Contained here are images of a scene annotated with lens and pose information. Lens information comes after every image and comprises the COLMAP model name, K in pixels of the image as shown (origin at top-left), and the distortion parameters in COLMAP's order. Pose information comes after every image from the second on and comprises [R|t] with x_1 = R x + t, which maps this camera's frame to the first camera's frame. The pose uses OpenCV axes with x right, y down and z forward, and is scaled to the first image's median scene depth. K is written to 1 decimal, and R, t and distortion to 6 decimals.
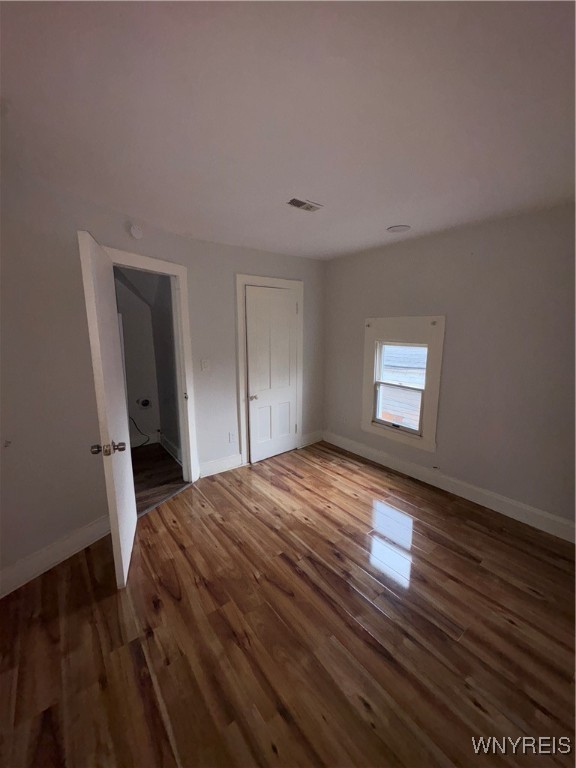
lens RADIAL K [[304.6, 0, 288.0], [0, 304.6, 384.0], [0, 0, 1]] dist [-0.001780, -0.000100]
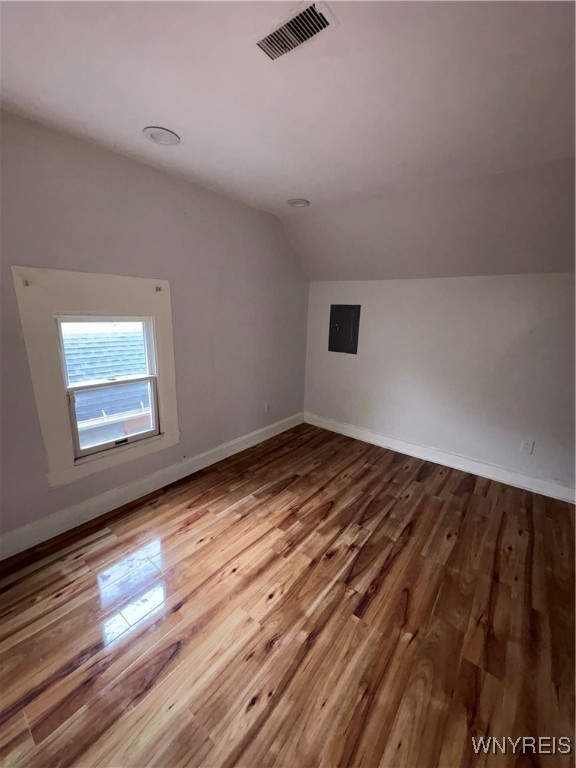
lens RADIAL K [[304.6, 0, 288.0], [0, 304.6, 384.0], [0, 0, 1]] dist [-0.001780, -0.000100]
pose [[-0.237910, -0.241388, 0.940814, -0.467382], [0.144935, 0.948958, 0.280129, -0.165478], [-0.960413, 0.203002, -0.190782, 1.046250]]
